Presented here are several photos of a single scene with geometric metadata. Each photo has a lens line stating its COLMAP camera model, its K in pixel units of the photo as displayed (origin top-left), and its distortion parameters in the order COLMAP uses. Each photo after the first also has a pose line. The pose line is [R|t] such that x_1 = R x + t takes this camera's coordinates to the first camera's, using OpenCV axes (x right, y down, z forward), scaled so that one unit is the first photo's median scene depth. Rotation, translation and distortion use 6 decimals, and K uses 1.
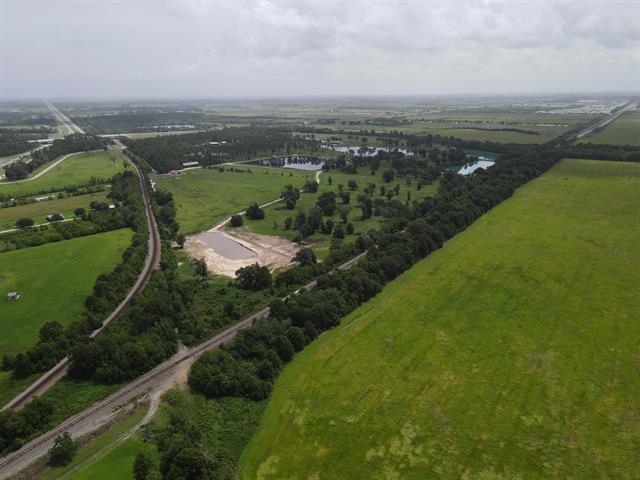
lens RADIAL K [[466.7, 0, 324.9], [0, 466.7, 240.8], [0, 0, 1]] dist [0.018260, -0.008365]
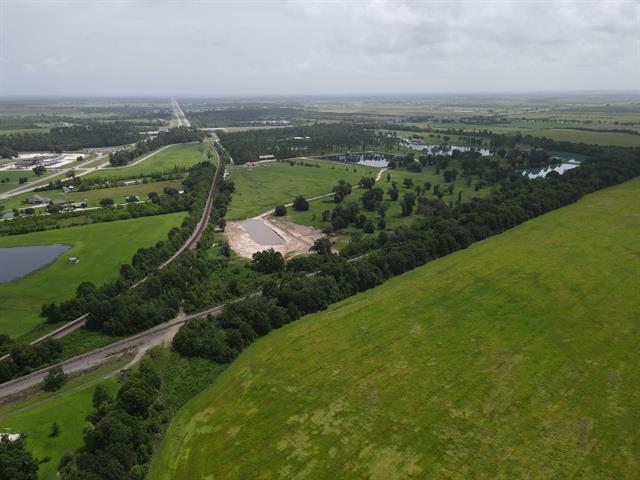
lens RADIAL K [[466.7, 0, 322.1], [0, 466.7, 239.2], [0, 0, 1]] dist [0.018260, -0.008365]
pose [[0.975748, 0.069069, -0.207716, 0.189411], [-0.068395, 0.997604, 0.010430, 0.006771], [0.207938, 0.004030, 0.978134, -0.038063]]
